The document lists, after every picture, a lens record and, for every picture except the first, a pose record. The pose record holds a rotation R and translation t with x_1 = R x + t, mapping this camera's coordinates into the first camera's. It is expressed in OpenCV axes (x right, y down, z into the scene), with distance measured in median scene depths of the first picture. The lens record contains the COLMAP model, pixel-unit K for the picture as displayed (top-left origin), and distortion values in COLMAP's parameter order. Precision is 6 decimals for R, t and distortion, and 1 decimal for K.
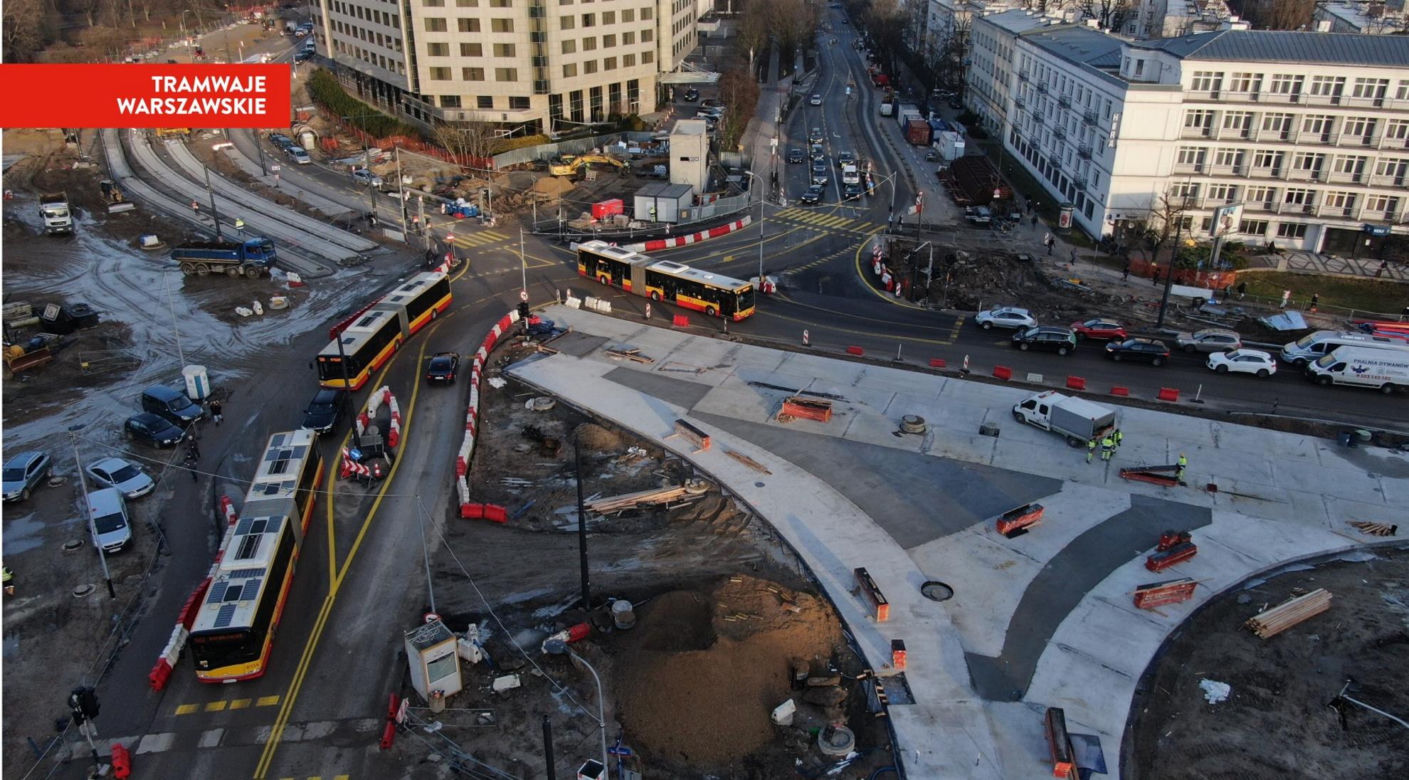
lens RADIAL K [[960.9, 0, 704.5], [0, 960.9, 390.0], [0, 0, 1]] dist [-0.029264, 0.000307]
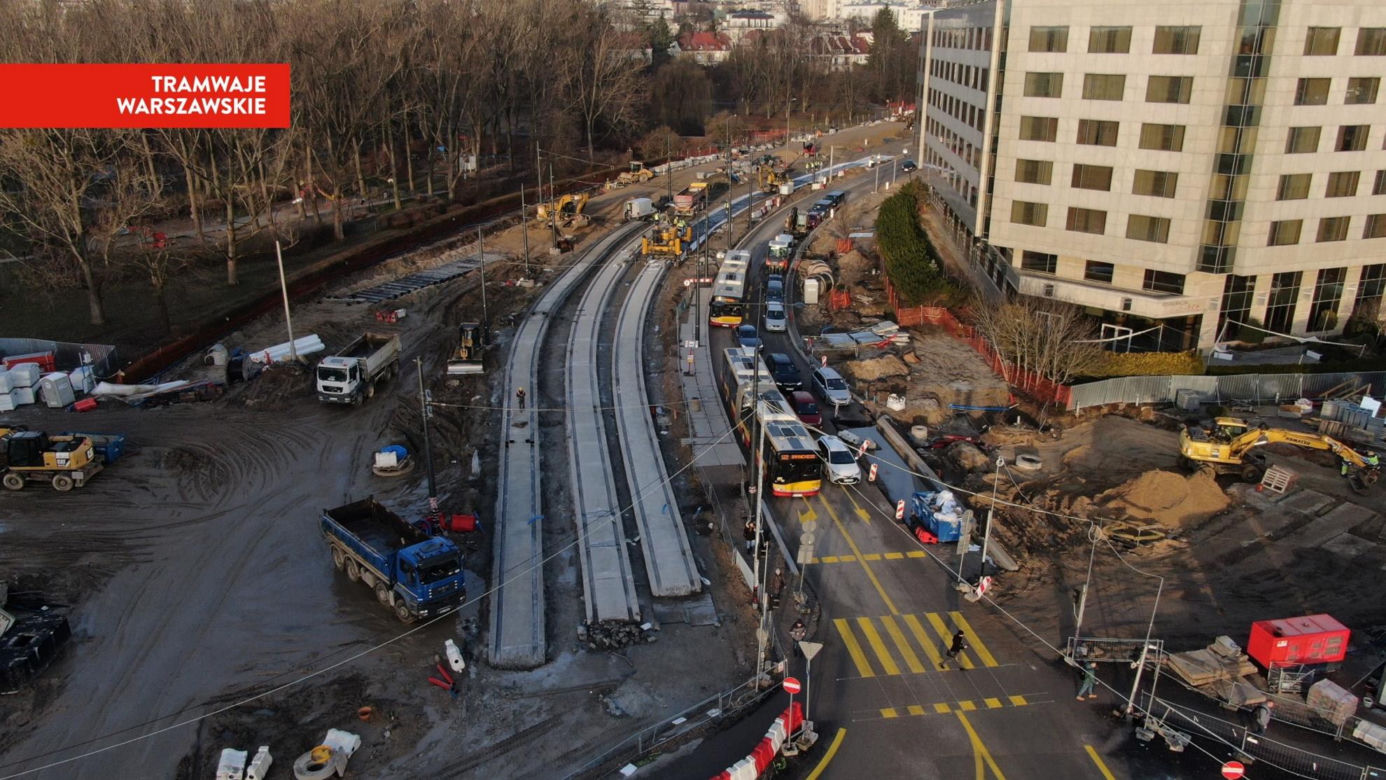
lens RADIAL K [[1024.6, 0, 692.3], [0, 1024.6, 424.6], [0, 0, 1]] dist [-0.025639, 0.001224]
pose [[0.788922, 0.212640, -0.576529, -0.059417], [-0.261847, 0.965107, -0.002353, -0.158626], [0.555912, 0.152819, 0.817073, 0.419727]]
